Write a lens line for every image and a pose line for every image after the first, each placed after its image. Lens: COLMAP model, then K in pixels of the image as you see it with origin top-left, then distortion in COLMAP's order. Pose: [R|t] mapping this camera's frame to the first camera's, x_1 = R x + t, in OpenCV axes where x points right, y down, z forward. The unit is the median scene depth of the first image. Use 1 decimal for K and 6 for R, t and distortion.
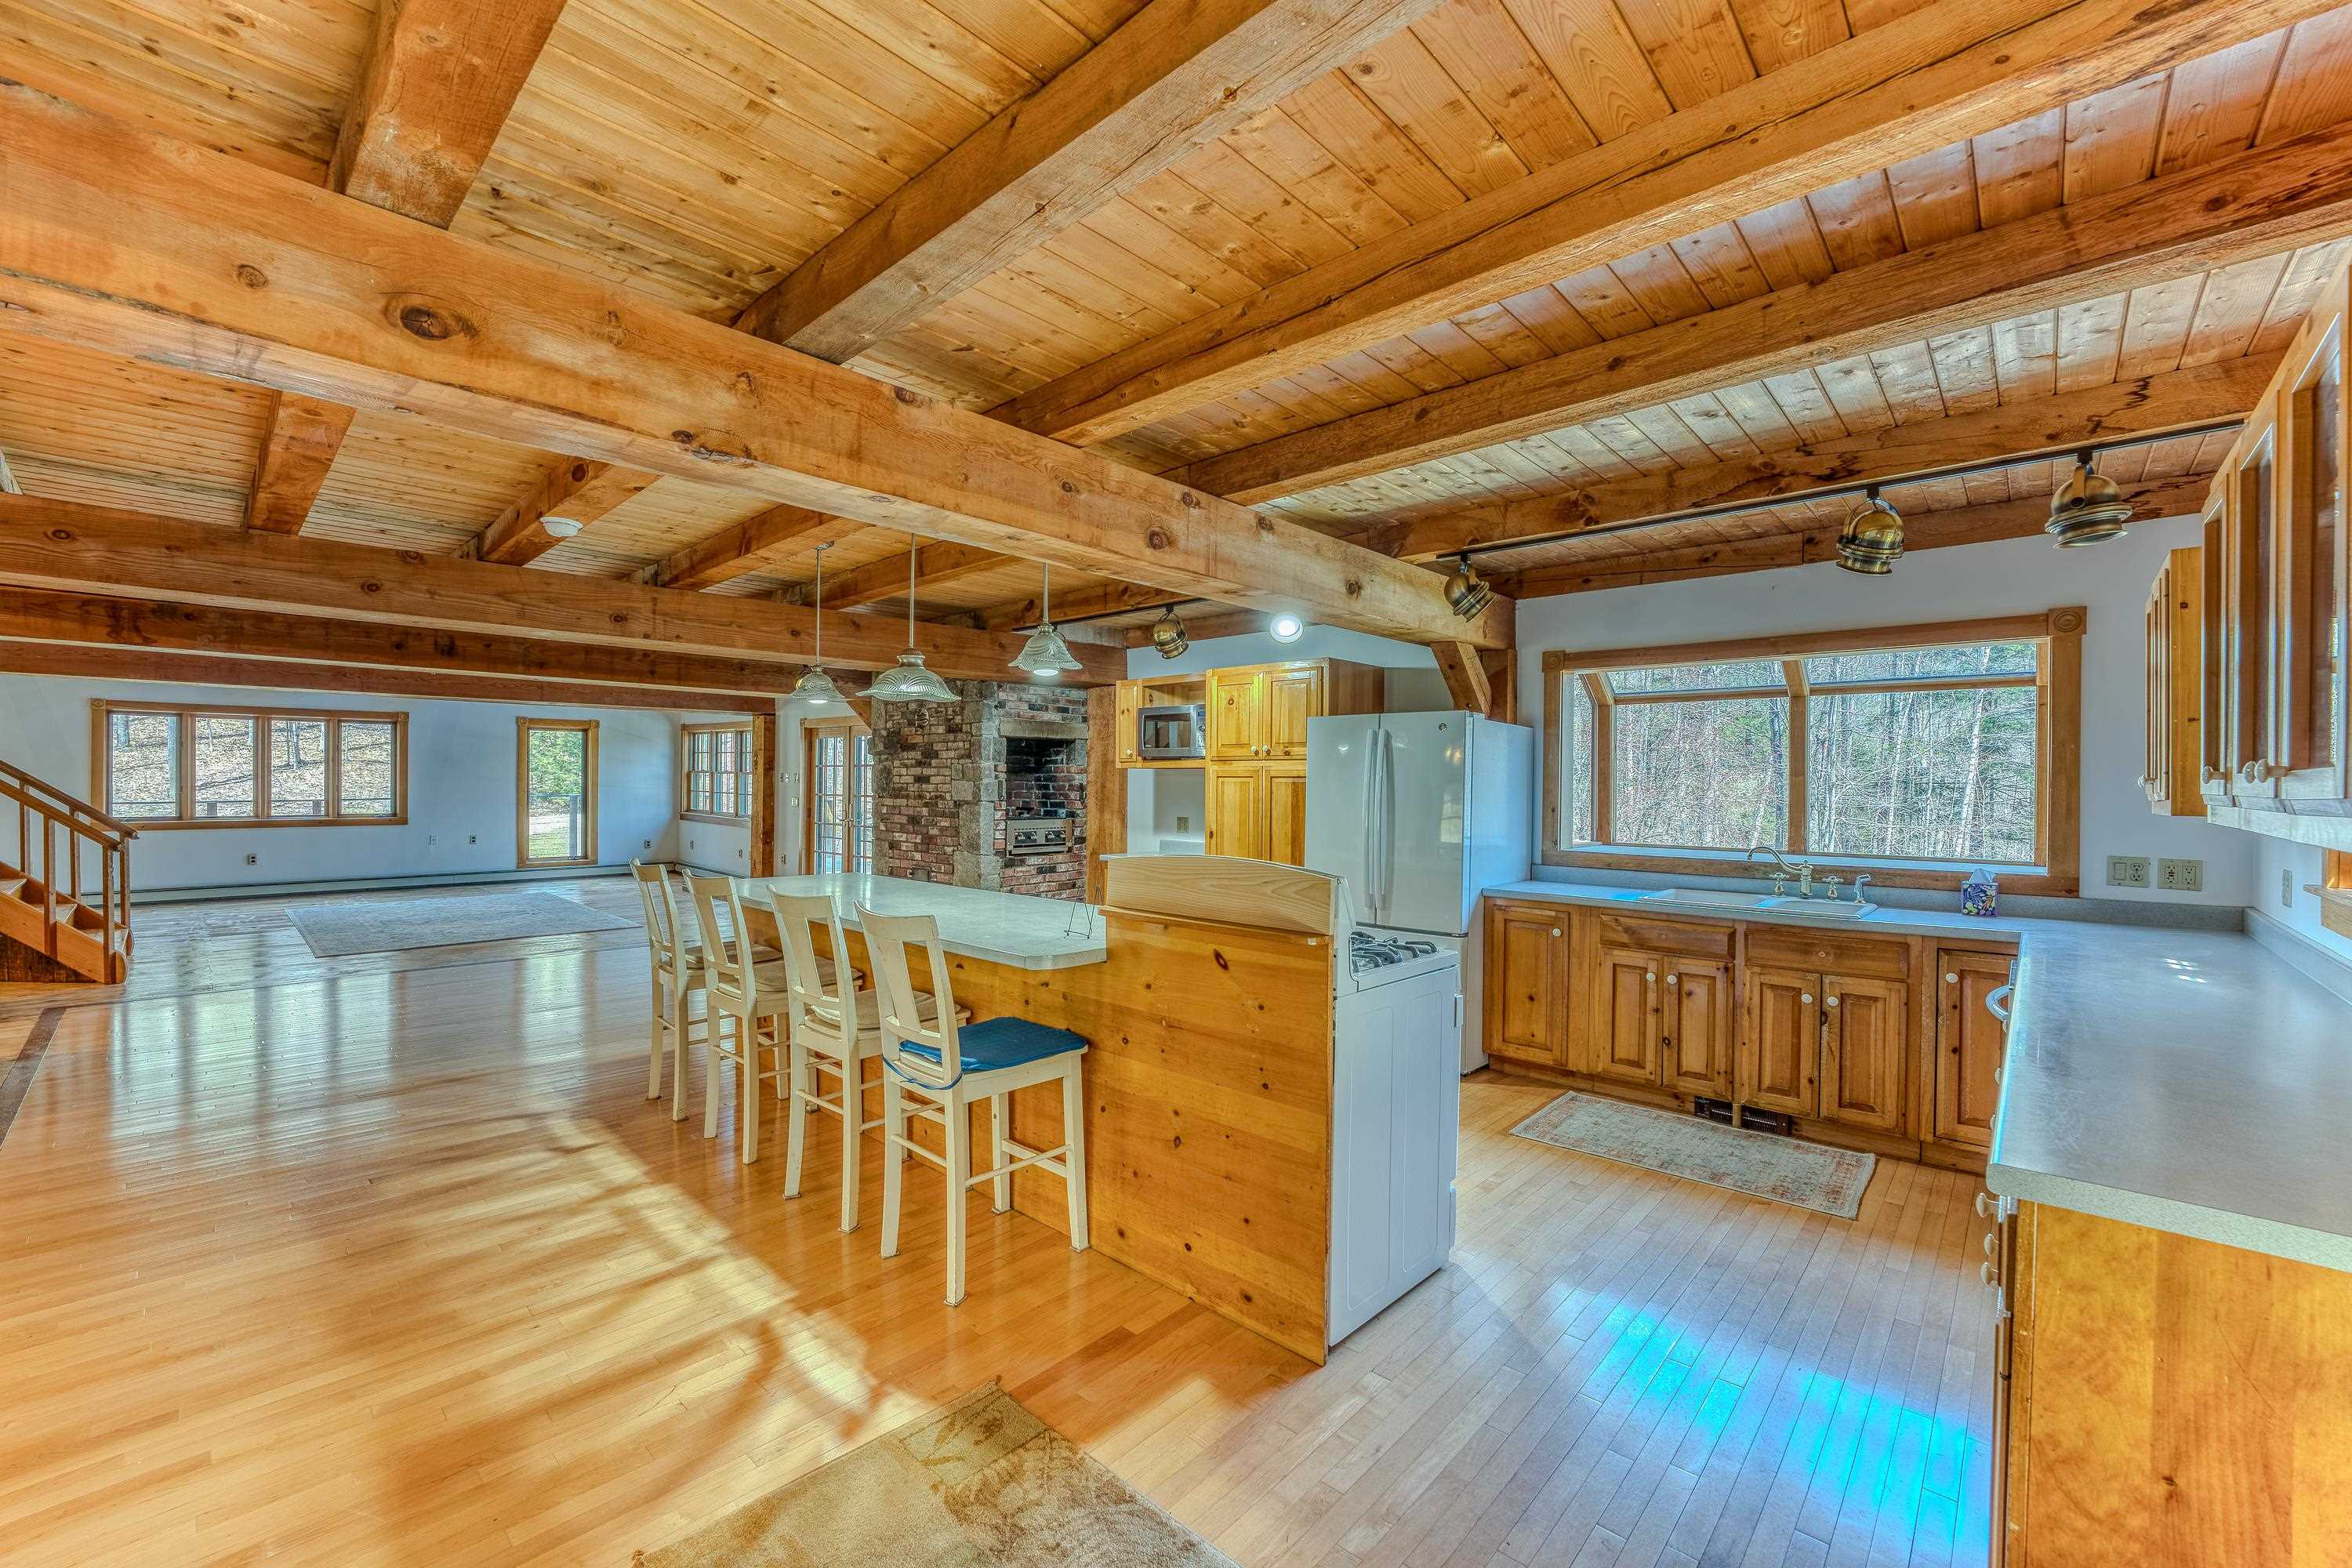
lens RADIAL K [[961.3, 0, 1165.2], [0, 961.3, 772.2], [0, 0, 1]] dist [-0.019171, -0.000420]
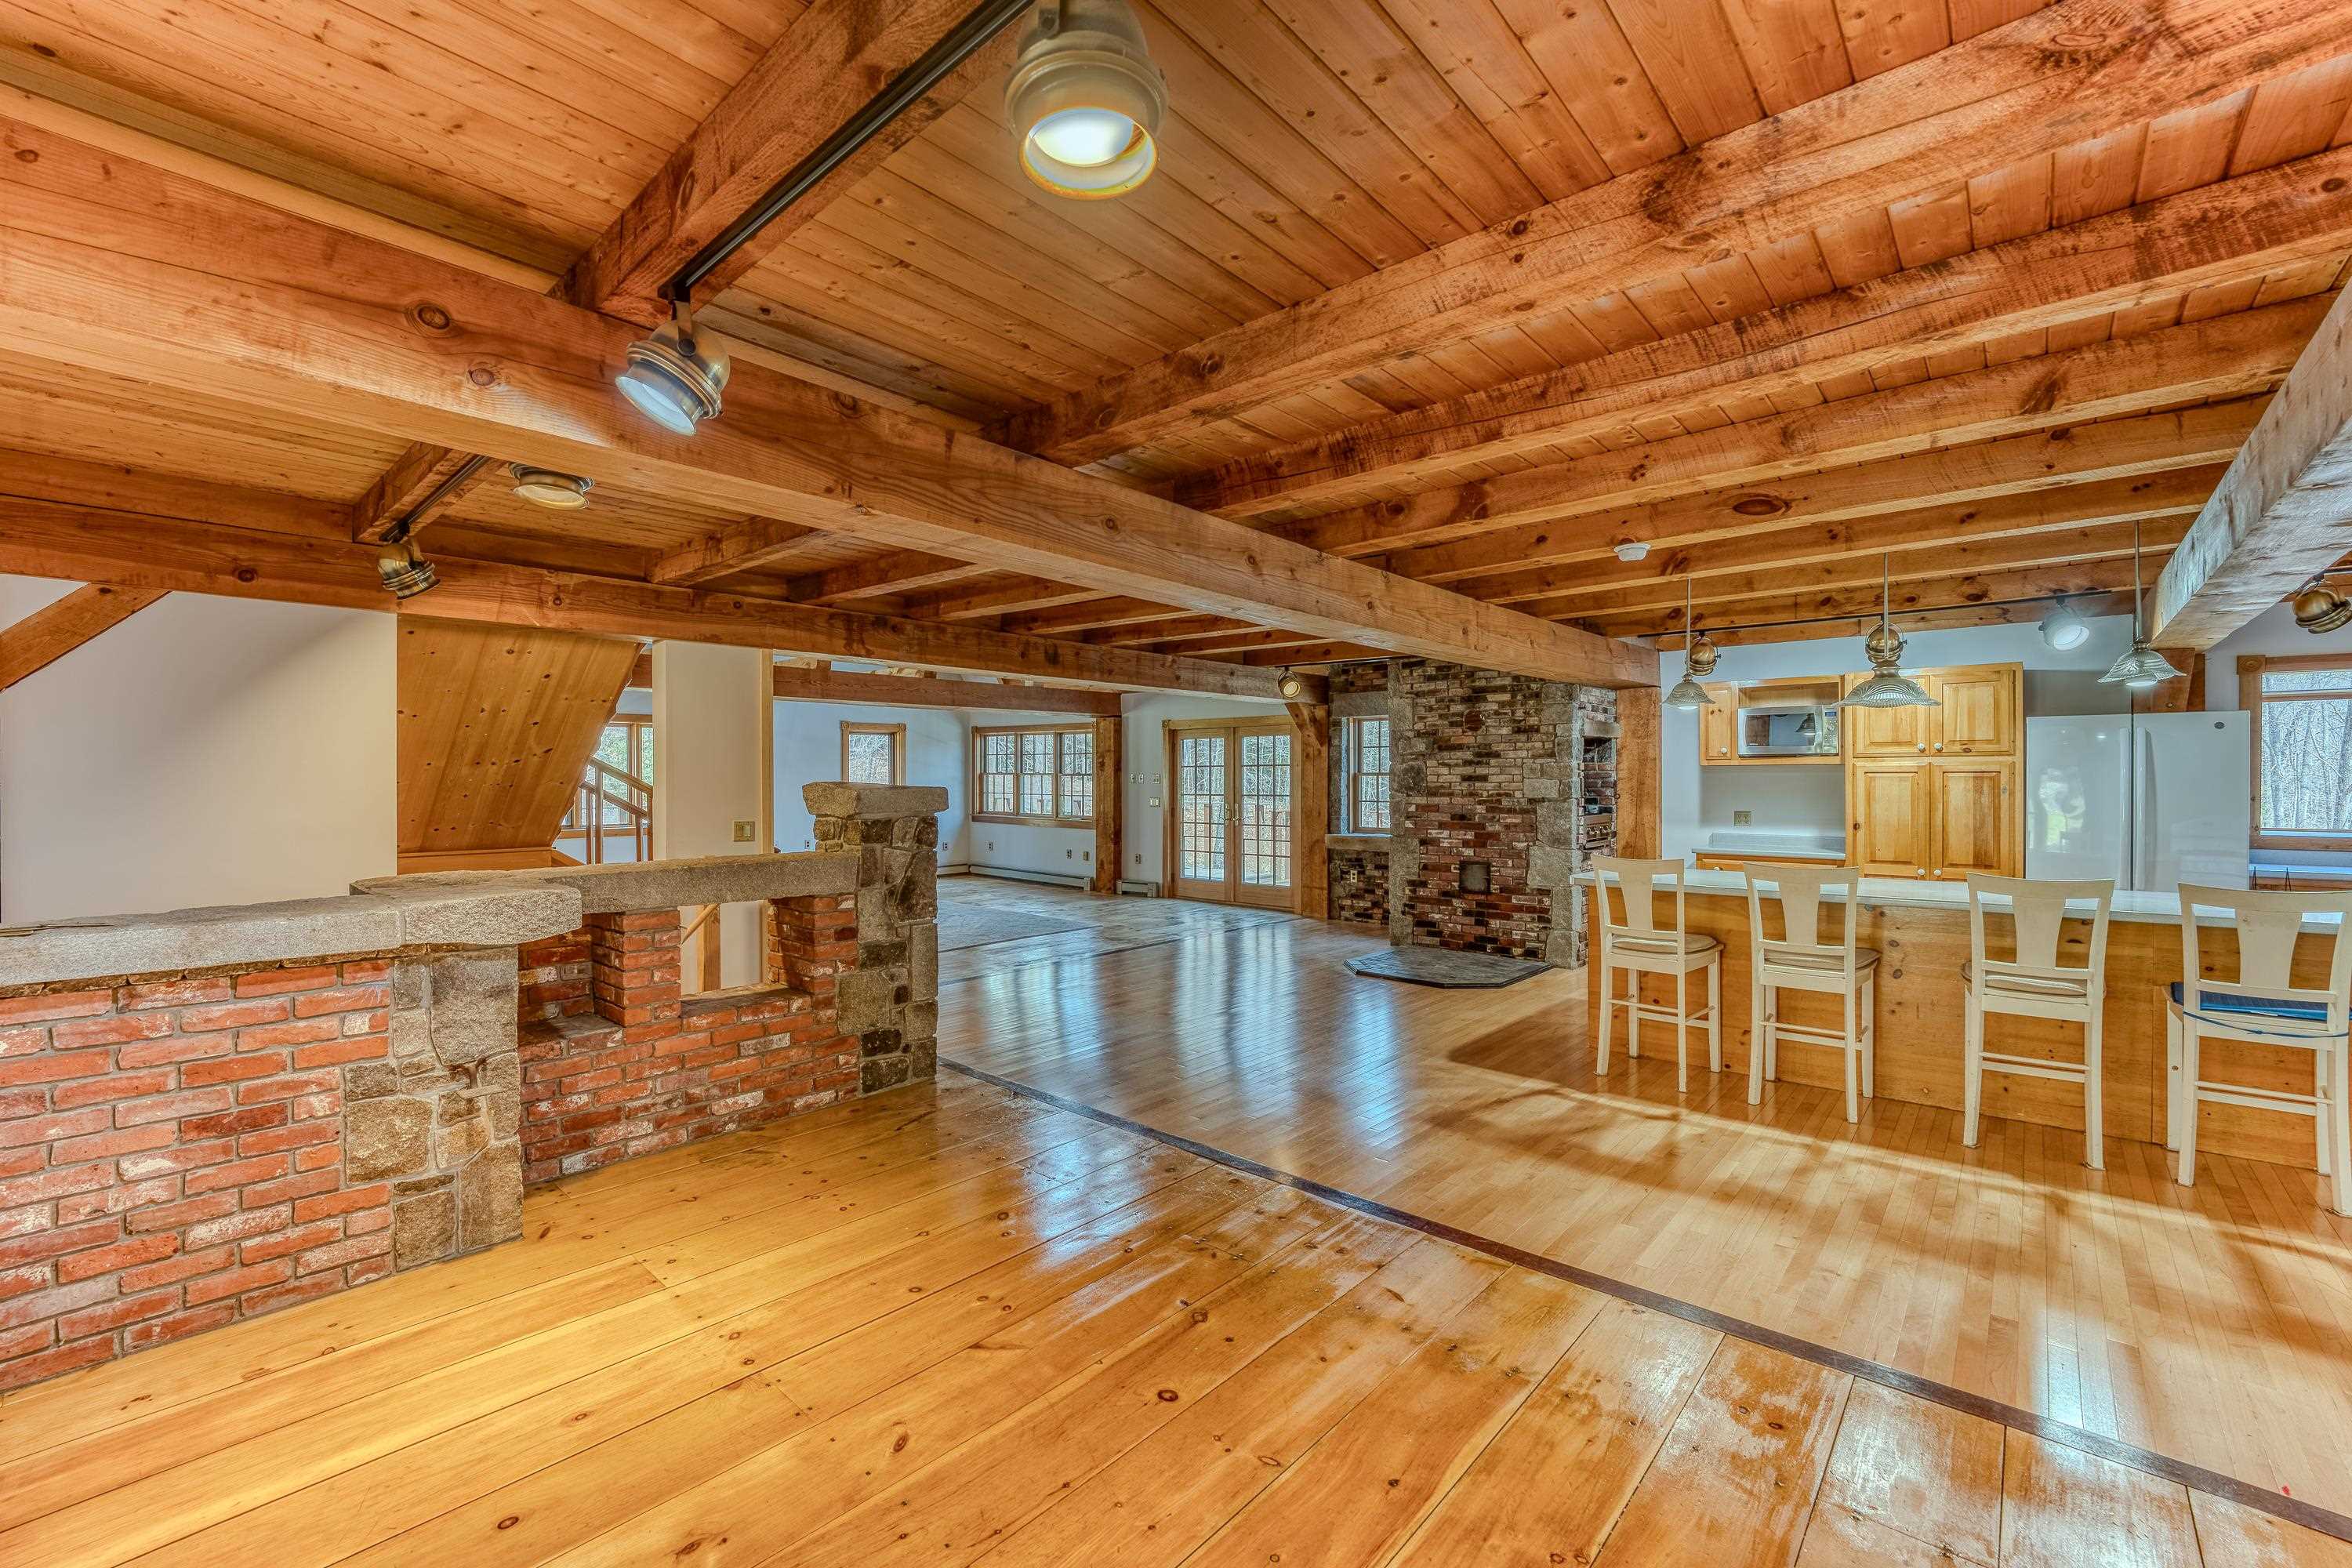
lens RADIAL K [[961.3, 0, 1190.1], [0, 961.3, 803.7], [0, 0, 1]] dist [-0.019171, -0.000420]
pose [[0.999539, -0.014786, 0.026506, -0.606453], [0.013755, 0.999157, 0.038681, -0.009949], [-0.027055, -0.038299, 0.998900, -0.041503]]
